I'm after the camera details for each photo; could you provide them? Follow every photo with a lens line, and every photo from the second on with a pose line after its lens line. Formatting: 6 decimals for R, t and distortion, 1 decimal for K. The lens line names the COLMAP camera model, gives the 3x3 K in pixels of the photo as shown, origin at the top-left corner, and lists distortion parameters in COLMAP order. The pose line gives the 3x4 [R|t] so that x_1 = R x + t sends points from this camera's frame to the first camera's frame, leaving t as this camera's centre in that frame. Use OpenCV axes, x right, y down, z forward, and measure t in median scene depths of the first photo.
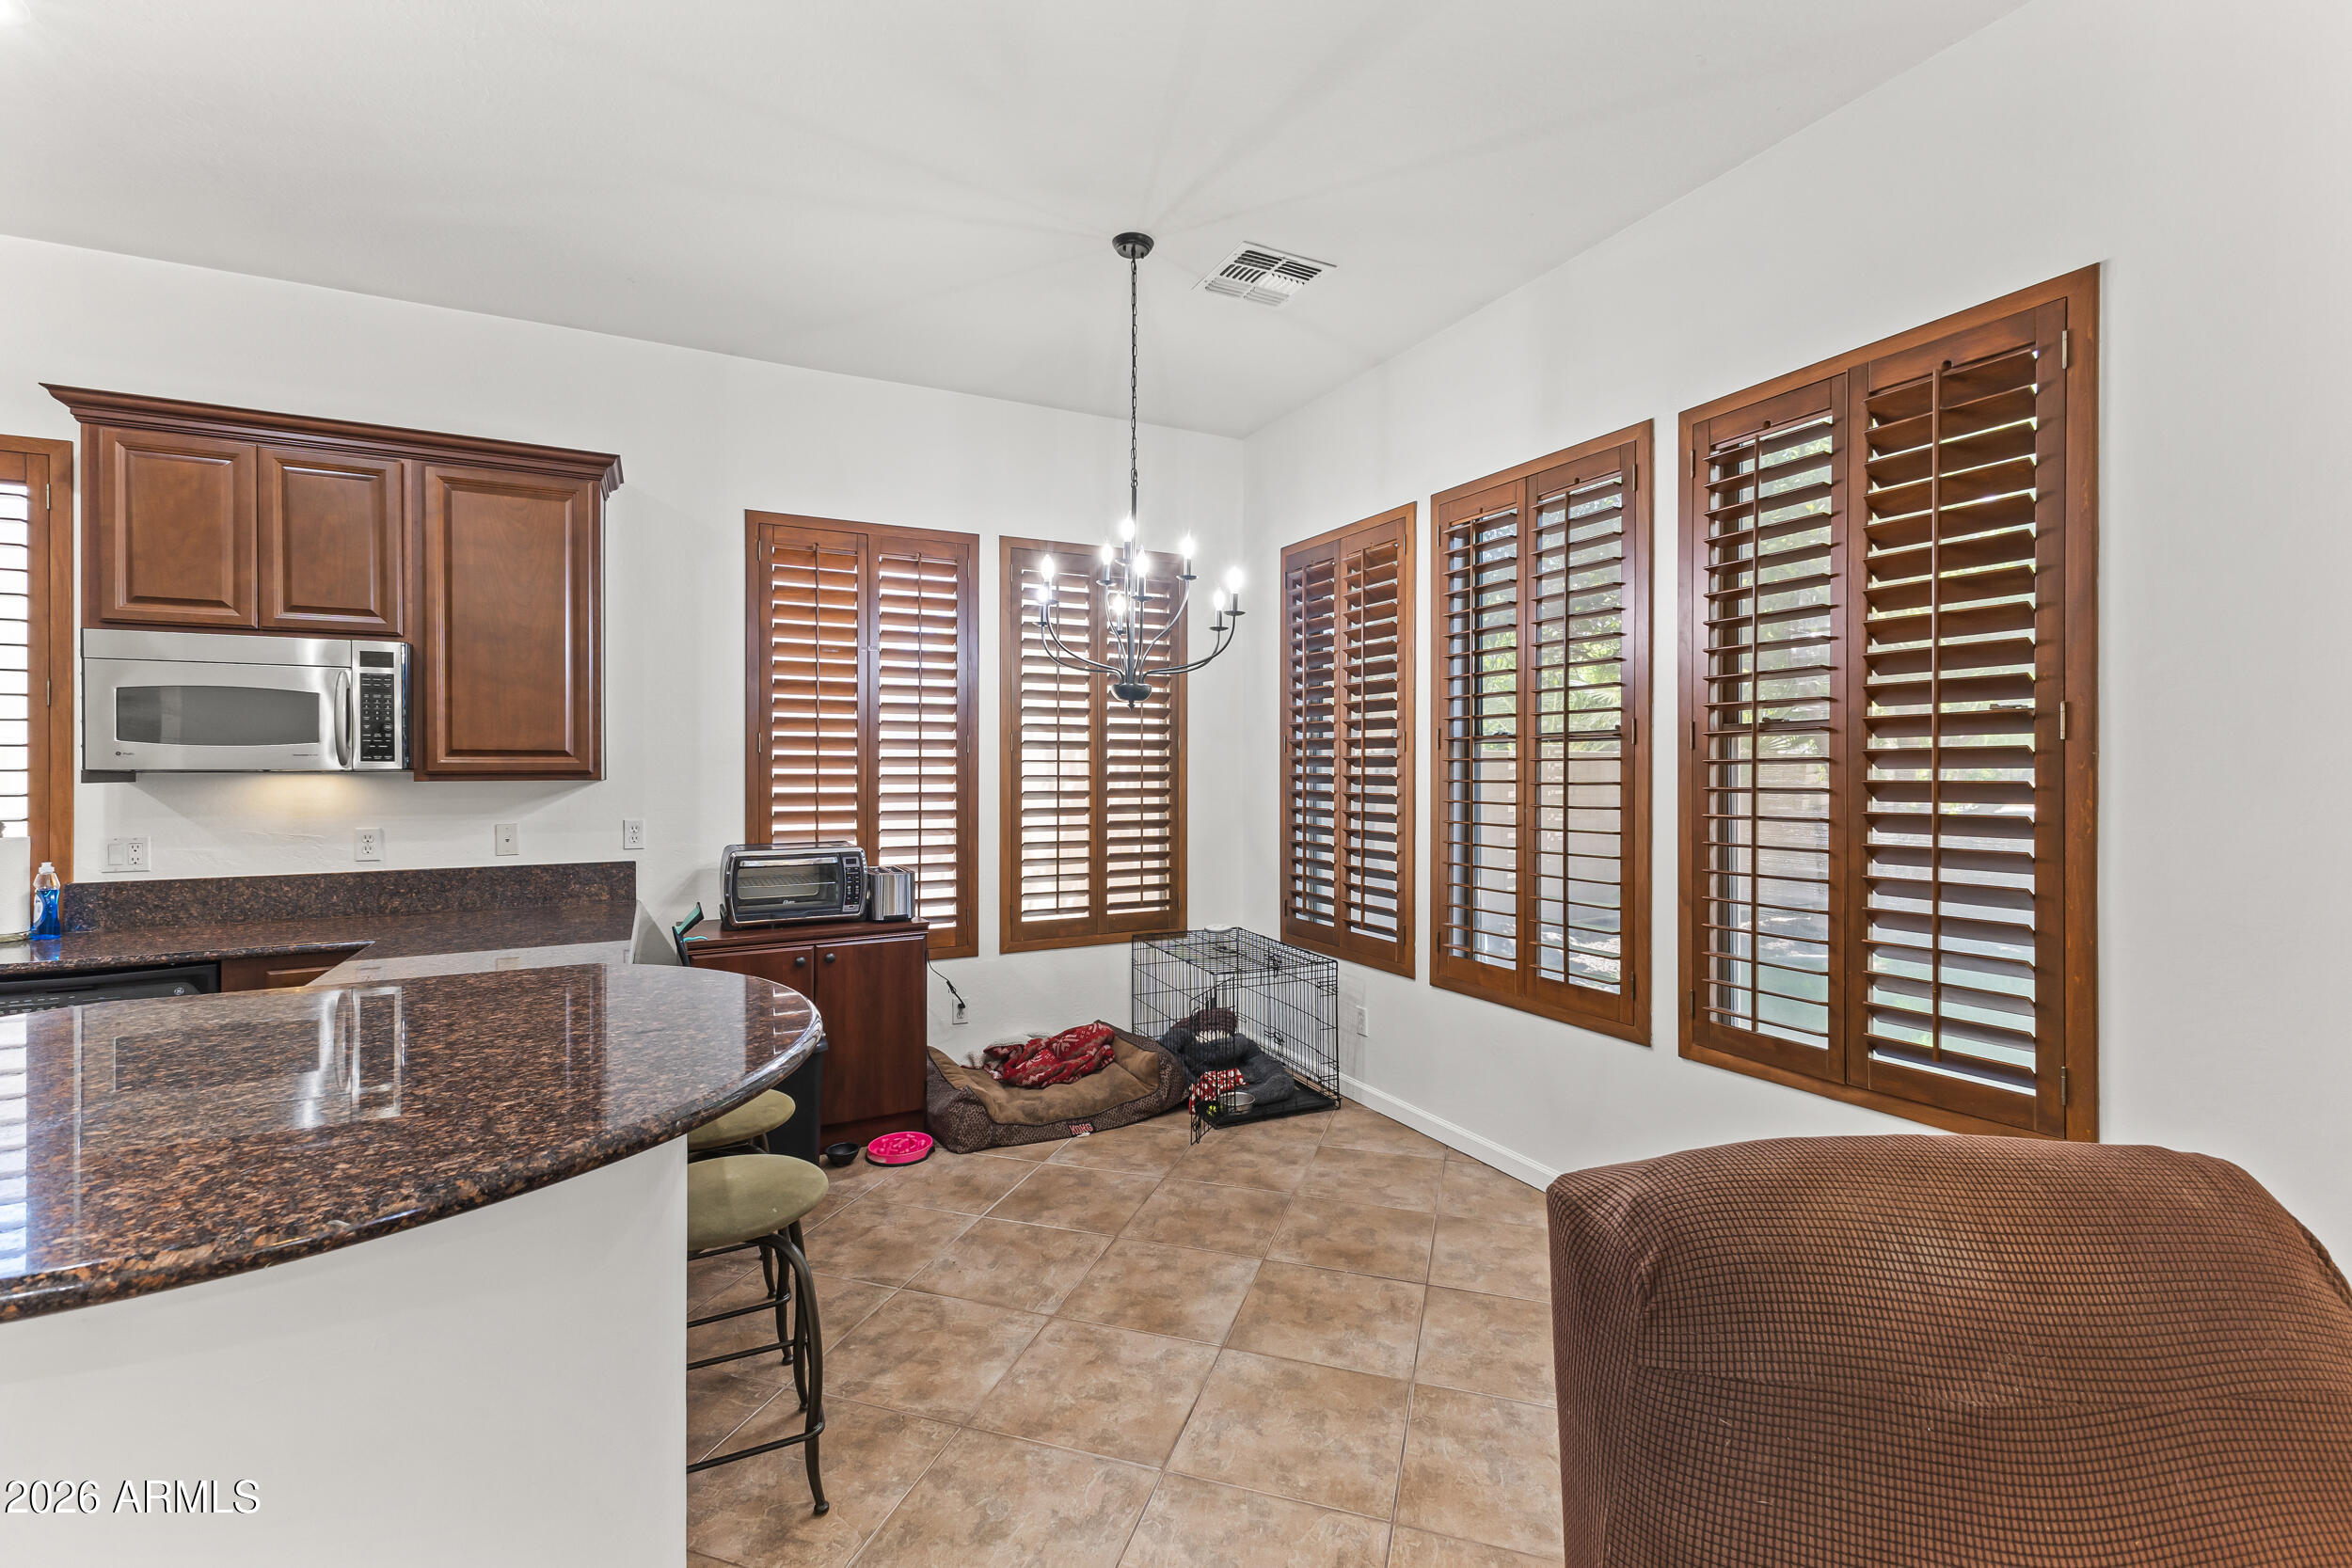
lens RADIAL K [[1012.5, 0, 1177.1], [0, 1012.5, 770.2], [0, 0, 1]] dist [0.007212, -0.002384]
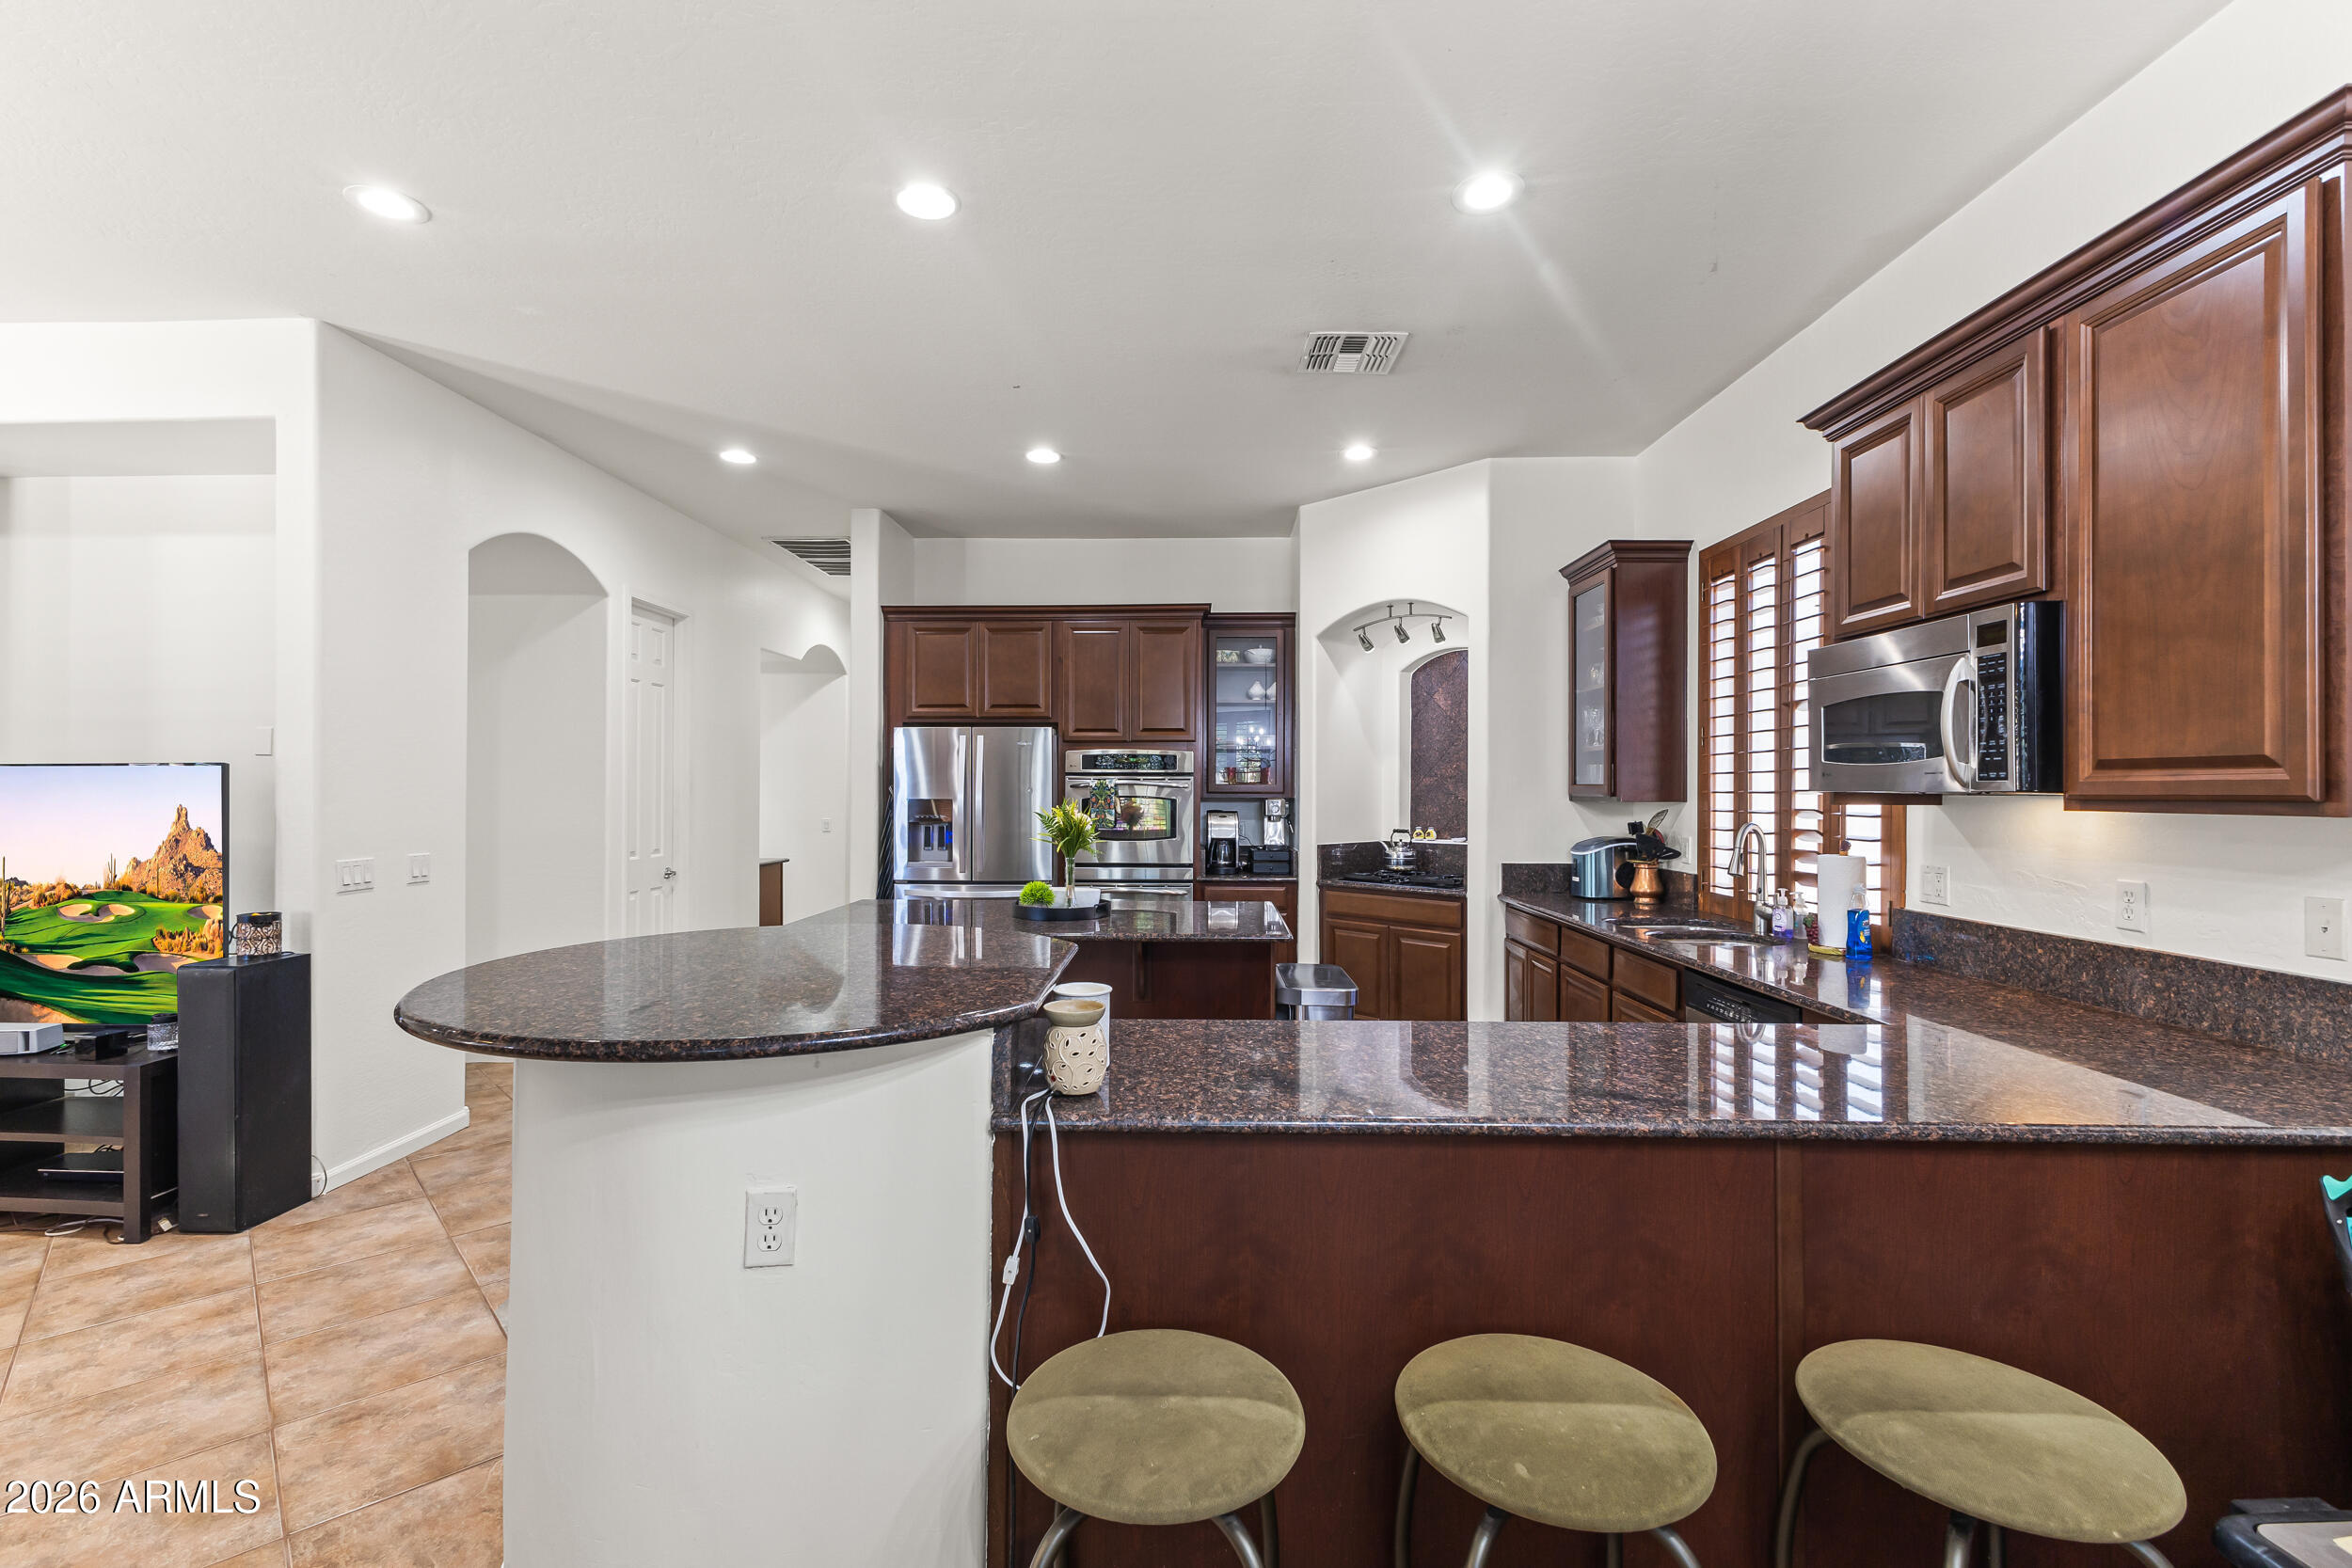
lens RADIAL K [[1012.5, 0, 1175.9], [0, 1012.5, 792.8], [0, 0, 1]] dist [0.007212, -0.002384]
pose [[-0.473648, 0.003293, -0.880708, 0.091938], [-0.003208, 0.999980, 0.005464, -0.002207], [0.880708, 0.005414, -0.473628, 0.829726]]
